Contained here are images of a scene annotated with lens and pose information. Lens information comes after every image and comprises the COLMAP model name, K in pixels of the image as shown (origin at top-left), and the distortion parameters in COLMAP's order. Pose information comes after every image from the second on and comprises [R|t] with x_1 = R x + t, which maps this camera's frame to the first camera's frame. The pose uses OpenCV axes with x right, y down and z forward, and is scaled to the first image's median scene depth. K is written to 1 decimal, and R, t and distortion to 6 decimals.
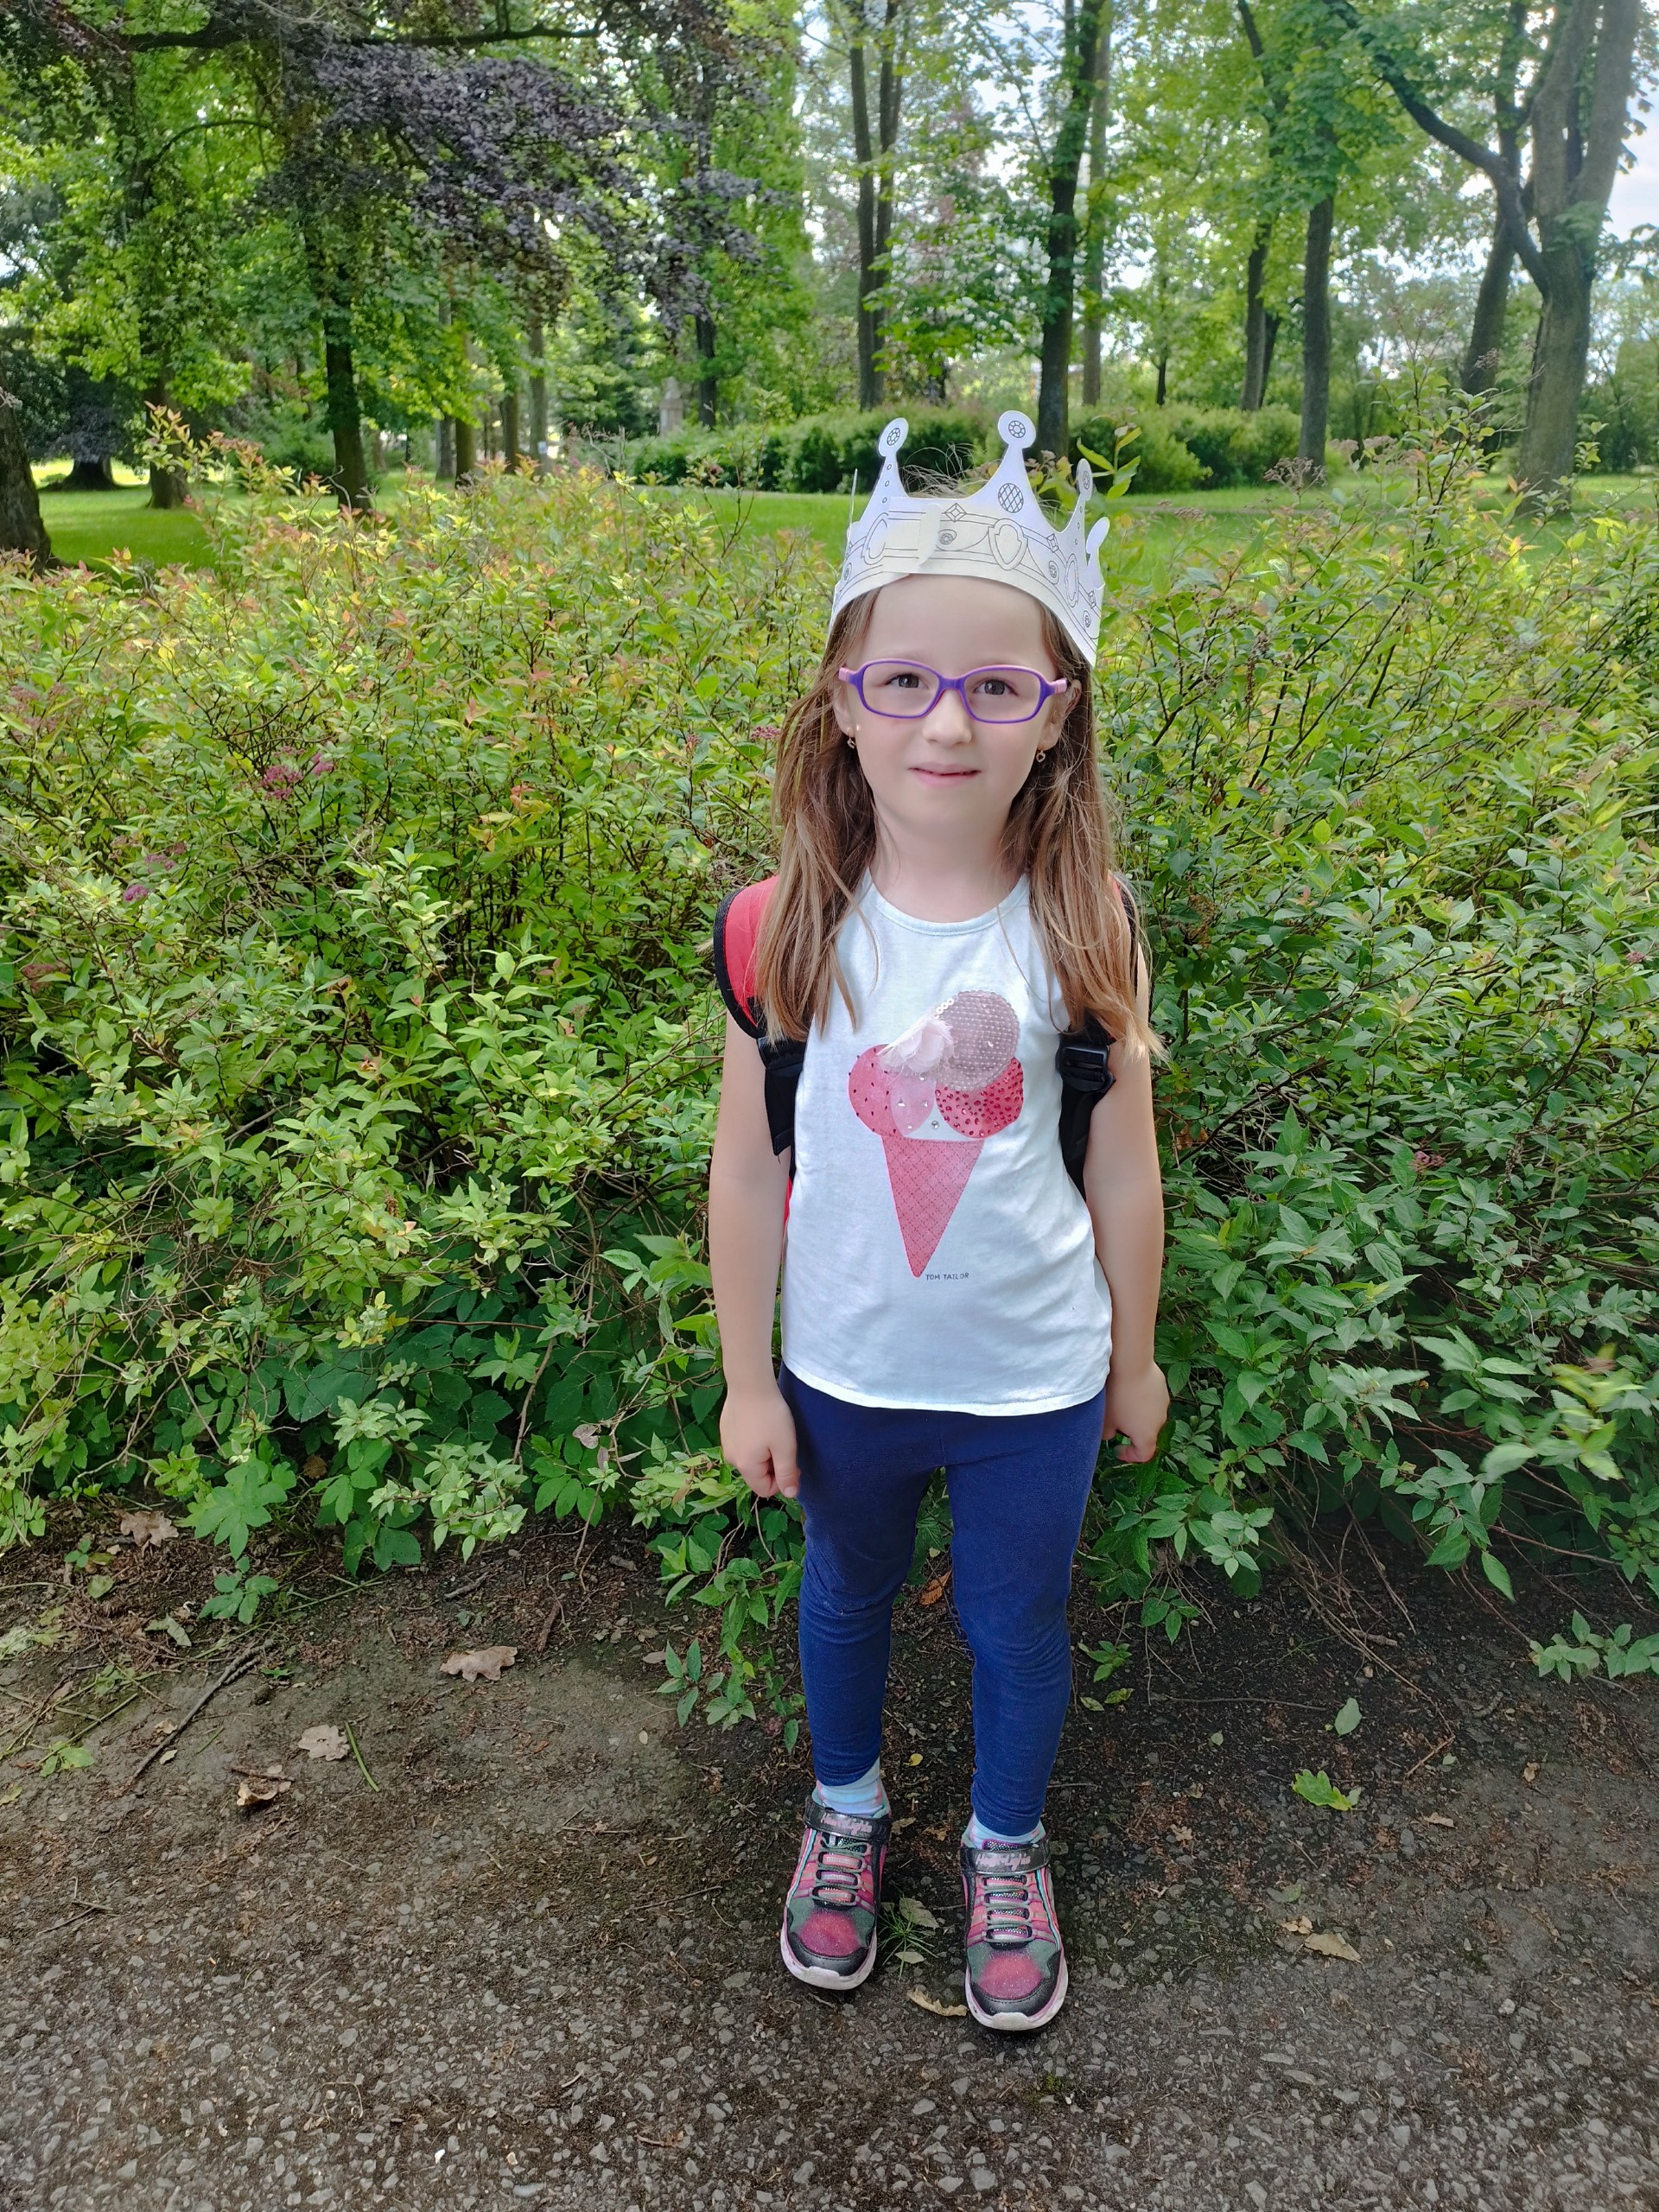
lens RADIAL K [[1603.1, 0, 832.4], [0, 1603.1, 1117.5], [0, 0, 1]] dist [0.019392, -0.018210]
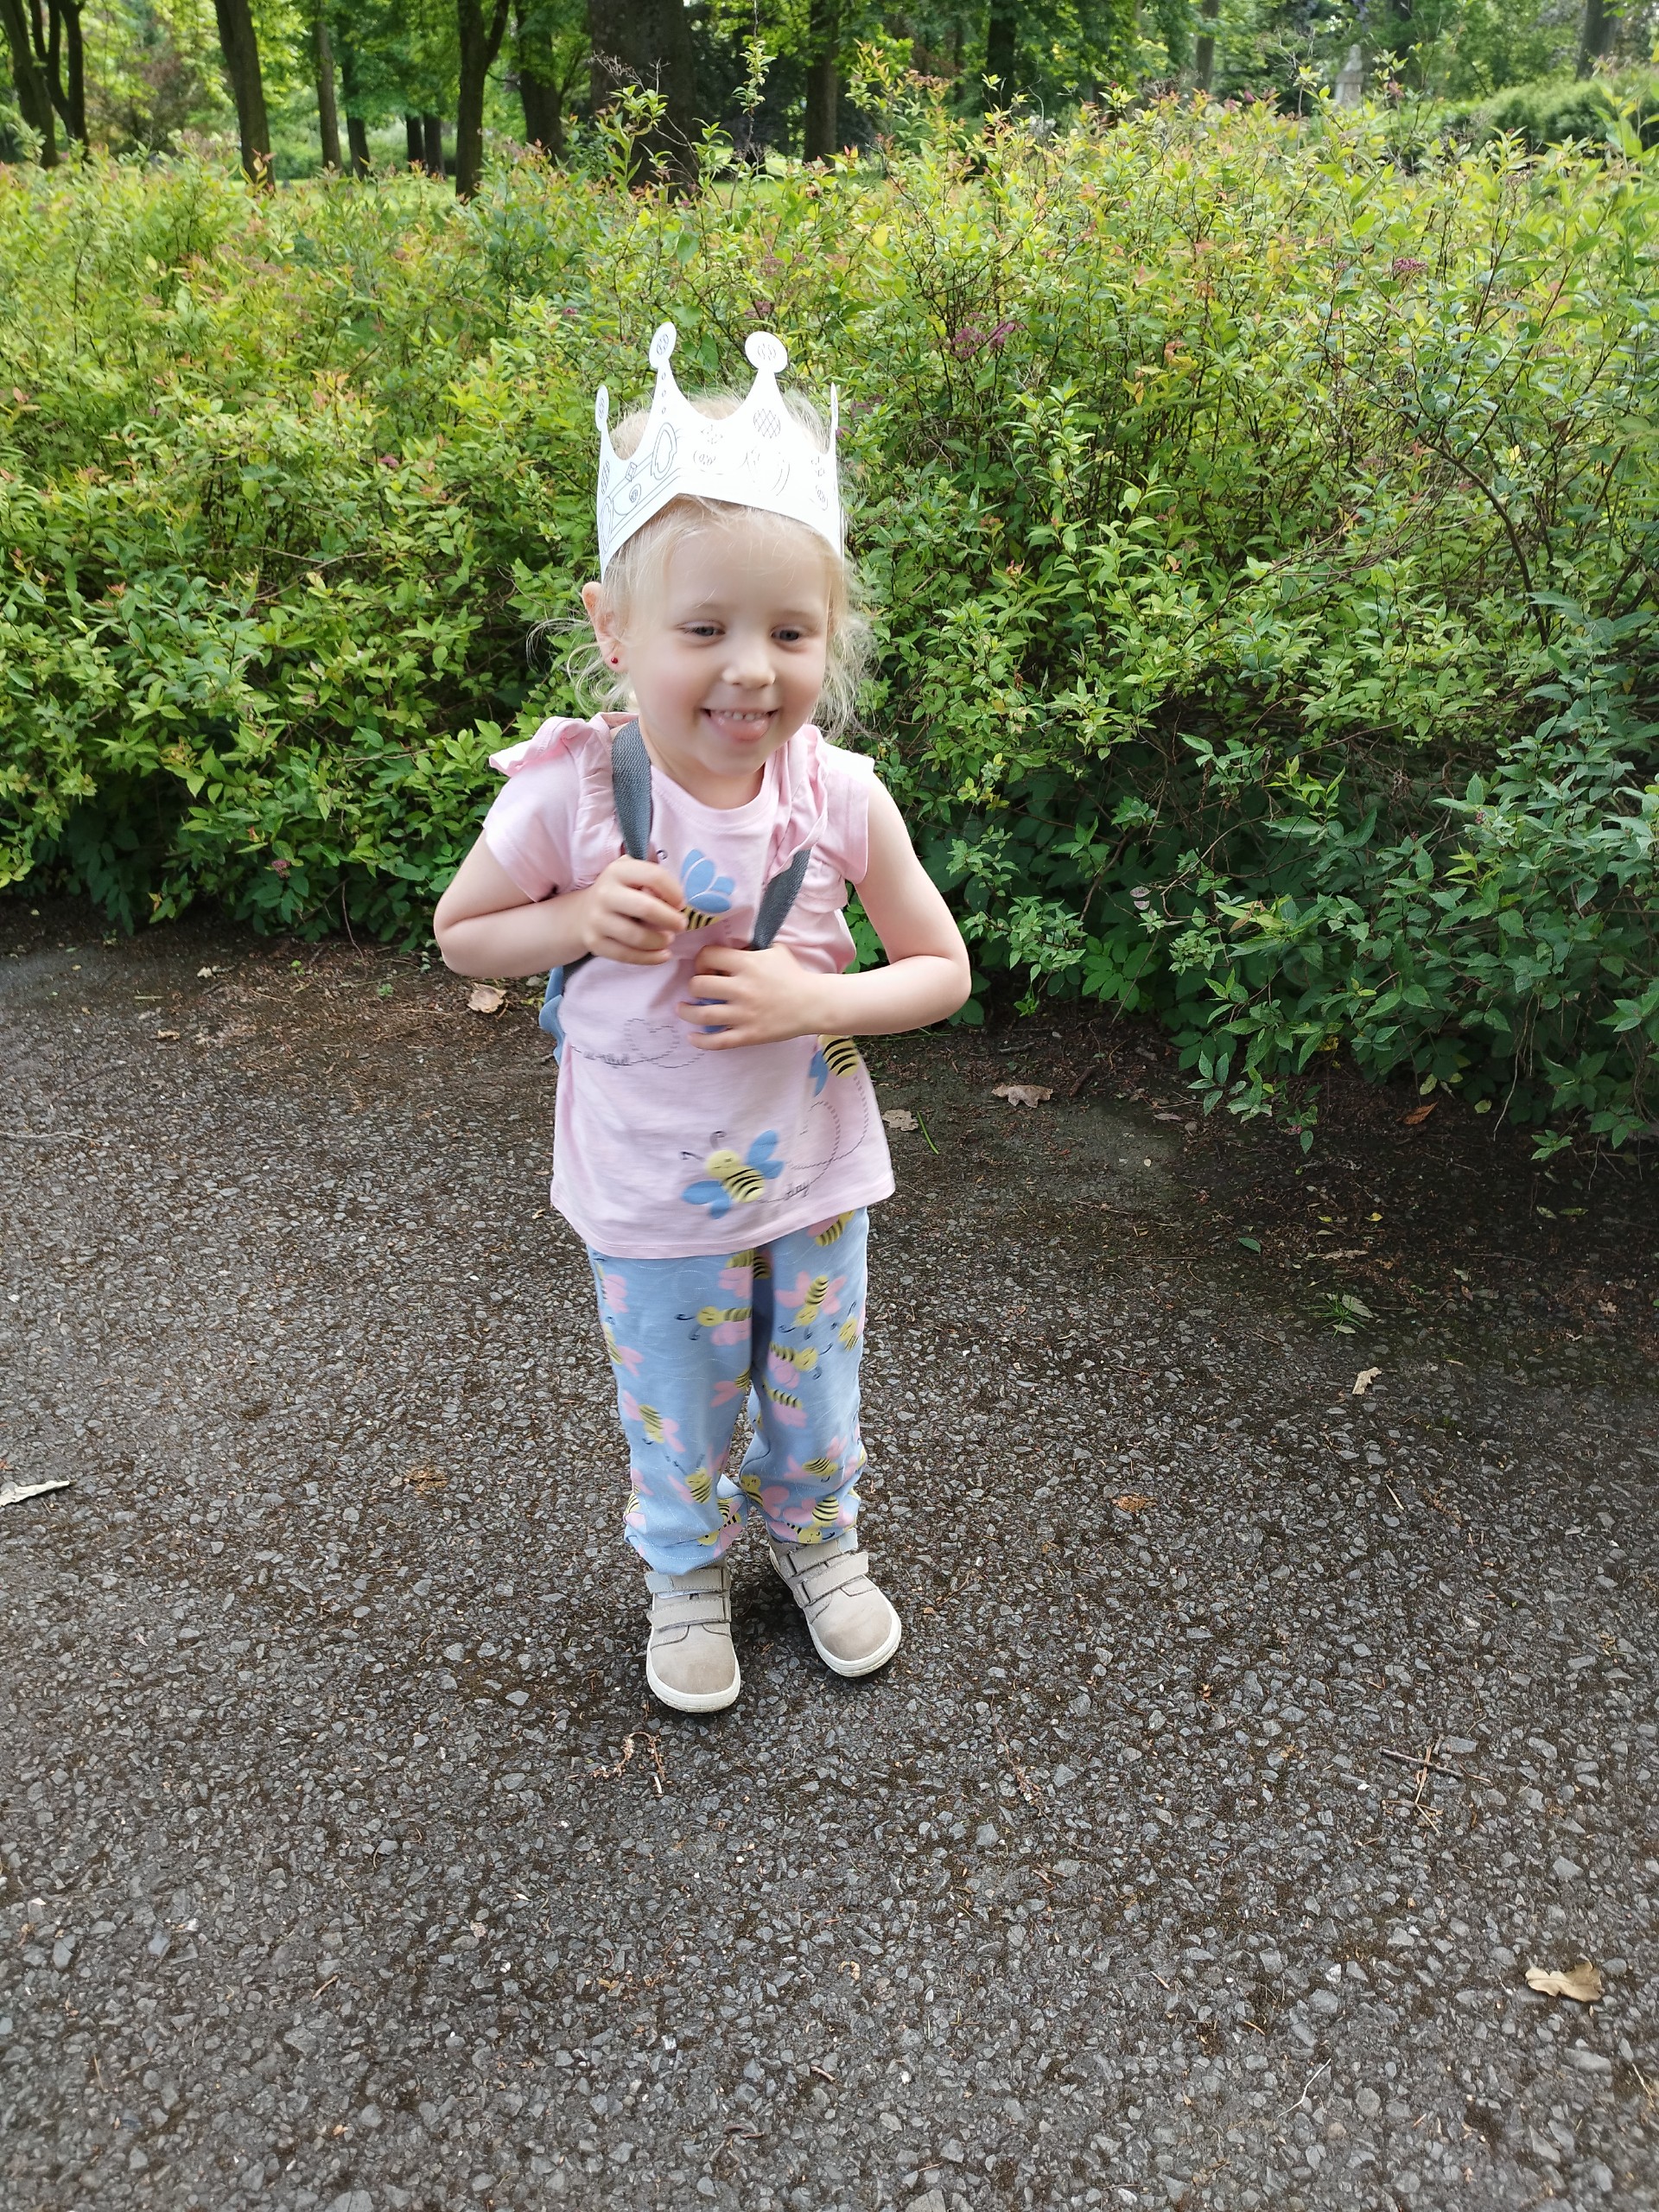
lens RADIAL K [[1605.8, 0, 821.8], [0, 1605.8, 1103.9], [0, 0, 1]] dist [0.017790, -0.019373]
pose [[0.935605, 0.177291, -0.305304, 0.016803], [-0.130692, 0.977258, 0.166991, 0.170886], [0.327966, -0.116337, 0.937499, -0.230773]]
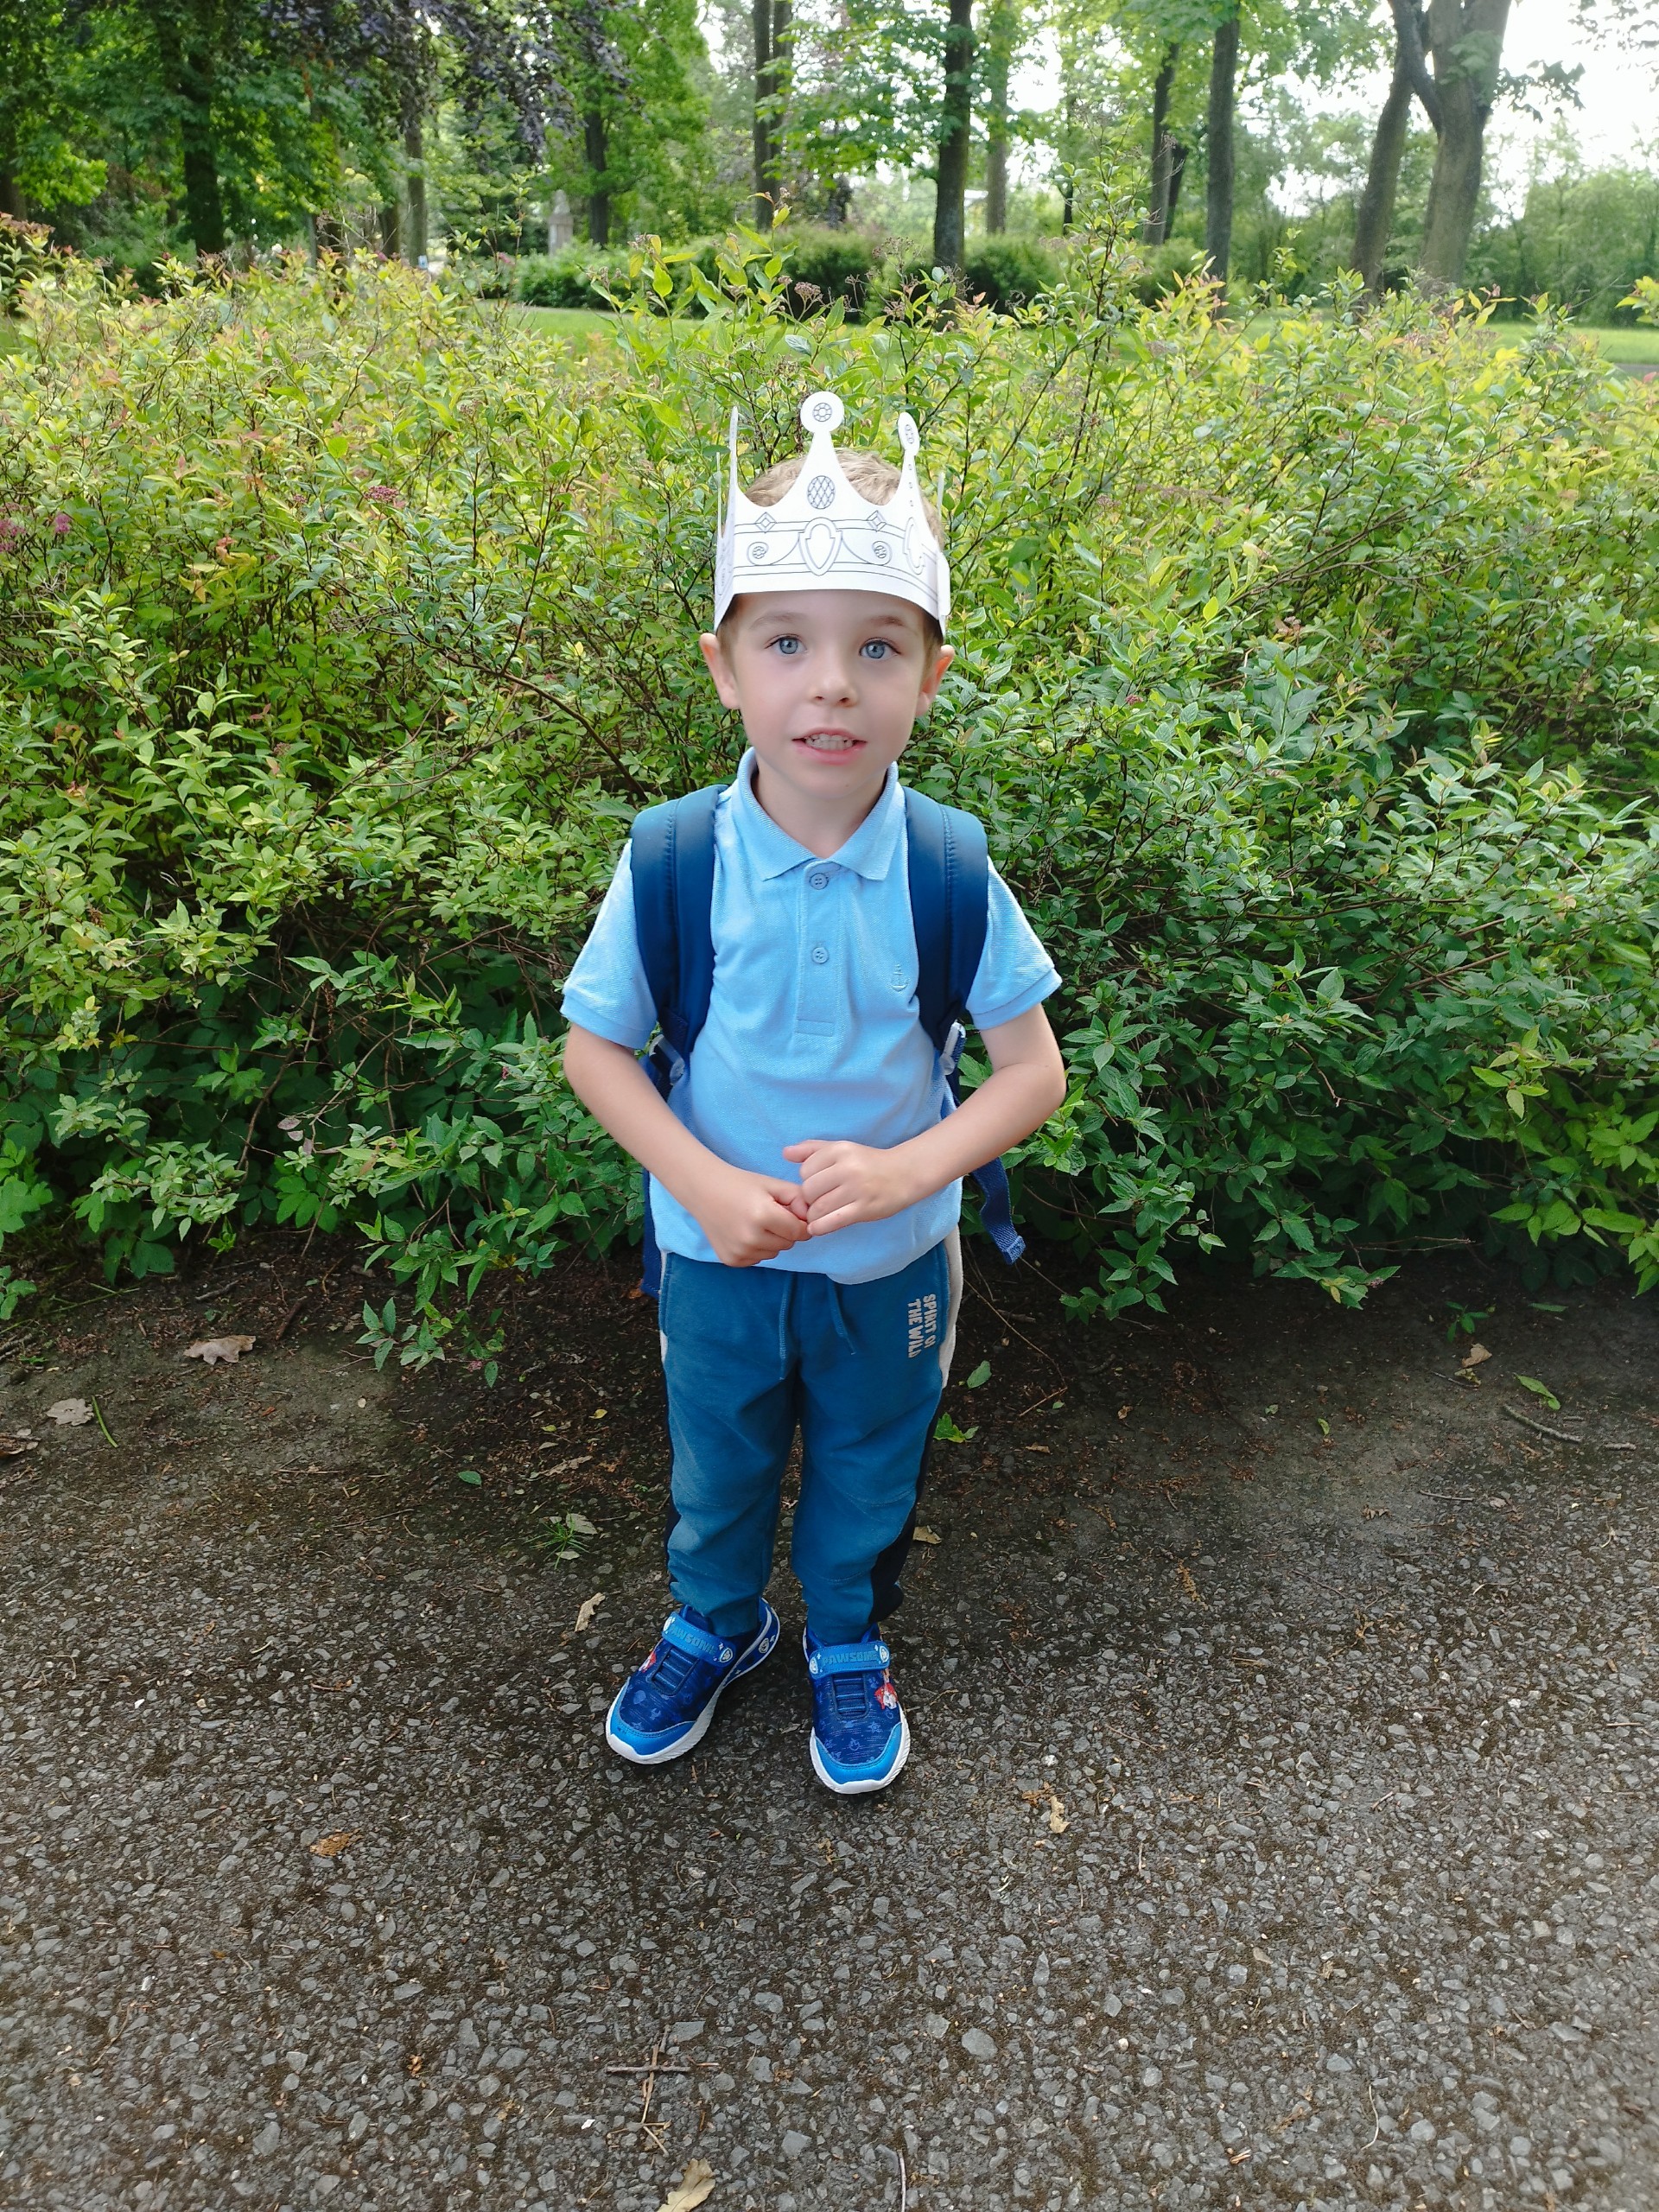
lens RADIAL K [[1605.8, 0, 839.2], [0, 1605.8, 1102.8], [0, 0, 1]] dist [0.017790, -0.019373]
pose [[0.998114, -0.003922, 0.061255, 0.150505], [-0.000982, 0.996808, 0.079827, 0.085529], [-0.061372, -0.079736, 0.994925, -0.129585]]
